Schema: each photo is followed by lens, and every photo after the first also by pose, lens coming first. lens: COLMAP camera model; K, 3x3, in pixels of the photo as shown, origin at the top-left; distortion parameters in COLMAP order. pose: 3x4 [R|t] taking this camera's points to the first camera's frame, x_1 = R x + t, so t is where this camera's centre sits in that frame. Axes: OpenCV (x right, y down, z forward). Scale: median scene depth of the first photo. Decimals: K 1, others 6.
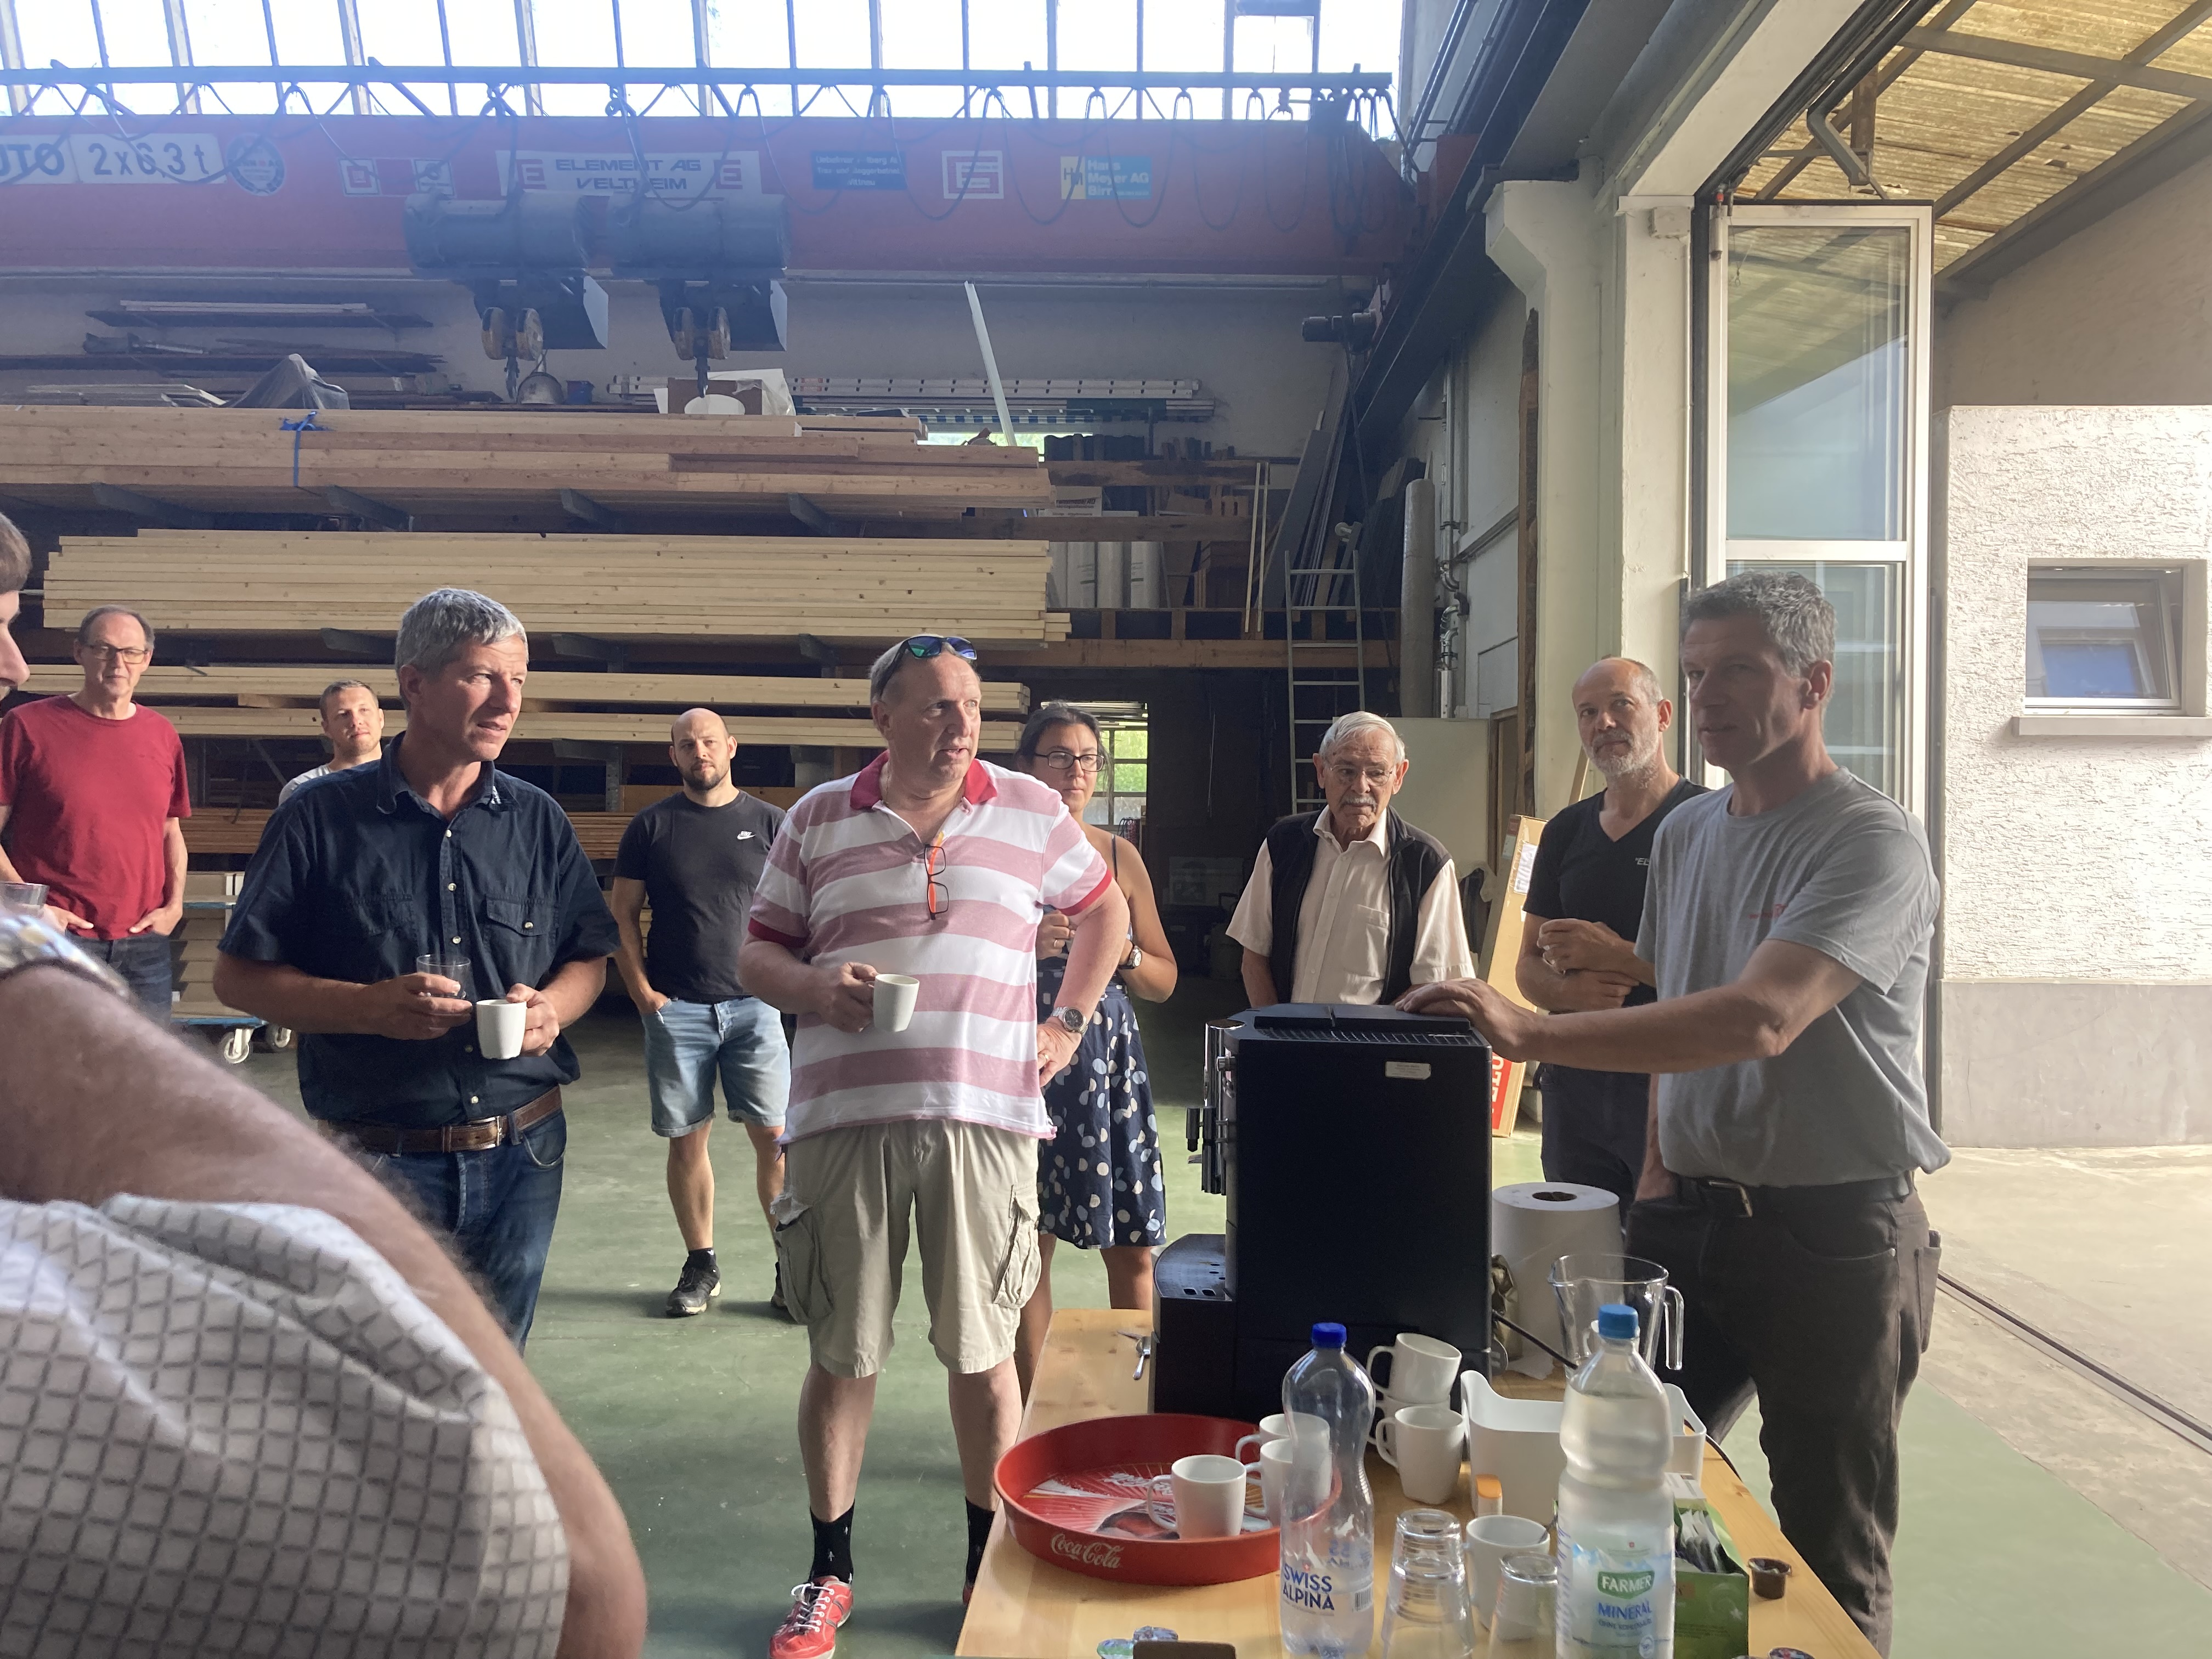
lens RADIAL K [[1812.2, 0, 1098.9], [0, 1812.2, 805.9], [0, 0, 1]] dist [0.013542, -0.024105]
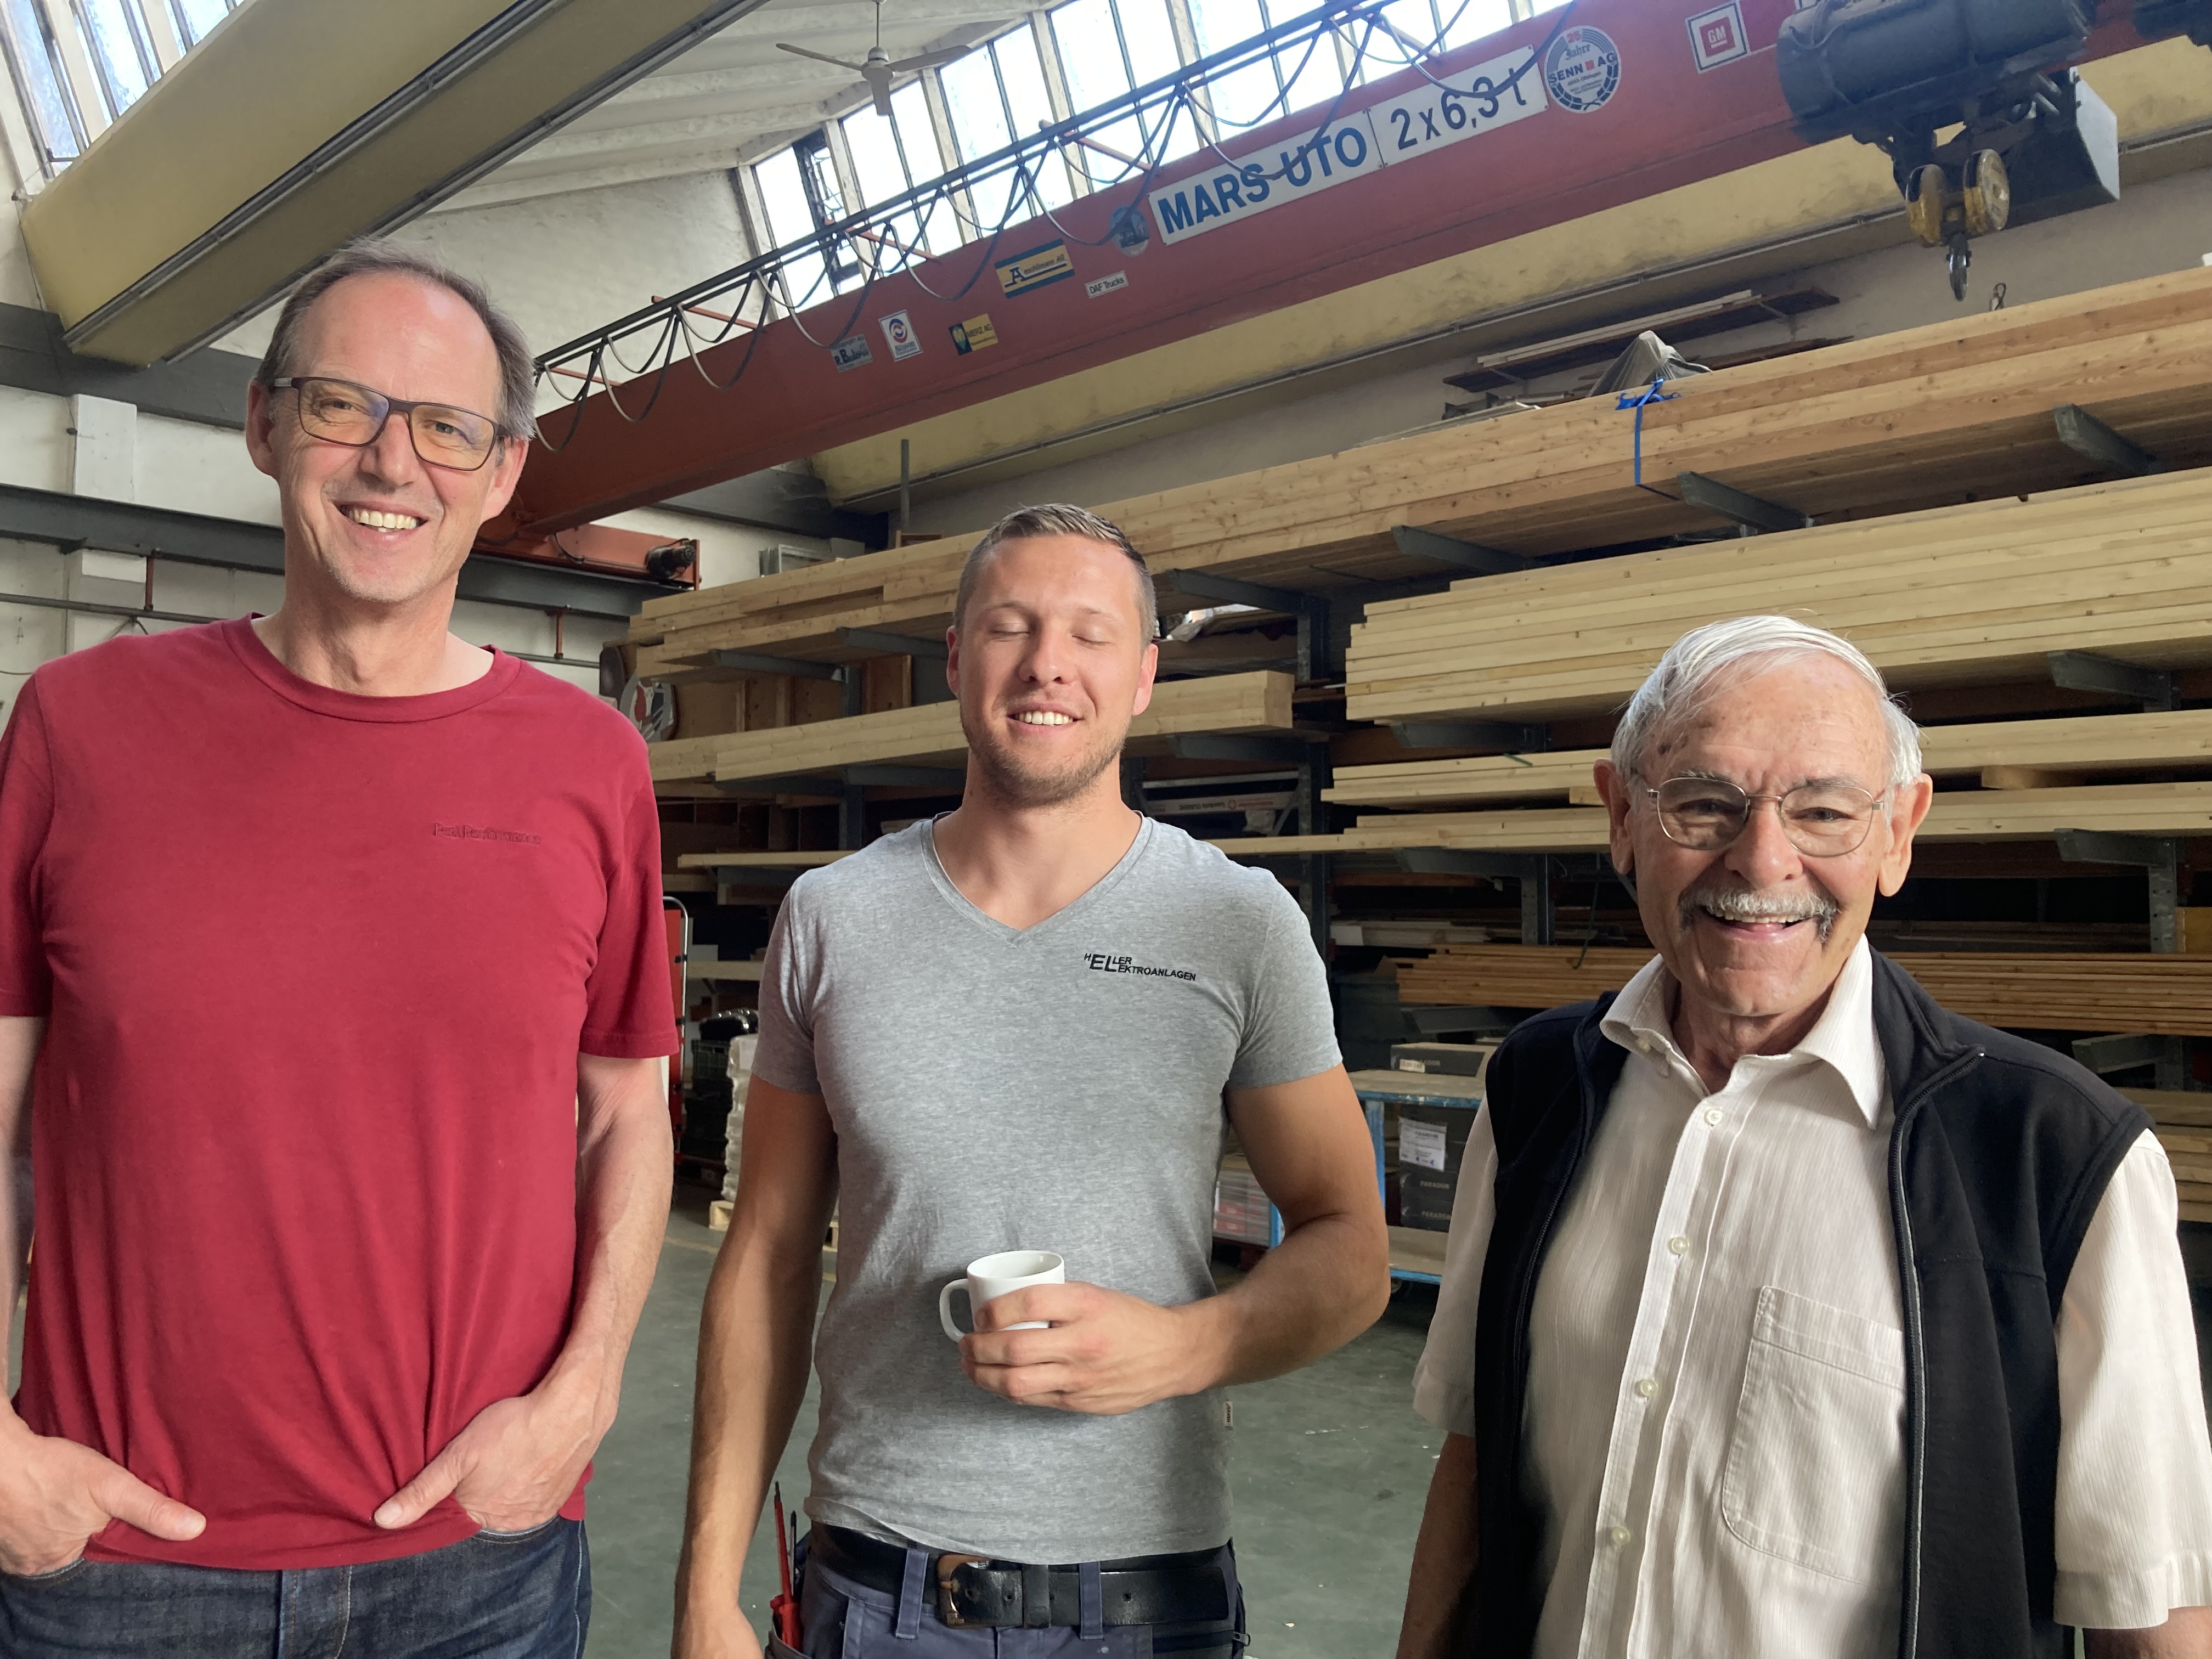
lens RADIAL K [[1812.2, 0, 1096.0], [0, 1812.2, 807.9], [0, 0, 1]] dist [0.013542, -0.024105]
pose [[0.727792, -0.048192, -0.684103, -0.121065], [-0.001777, 0.997392, -0.072151, -0.002163], [0.685796, 0.053726, 0.725808, 0.351957]]
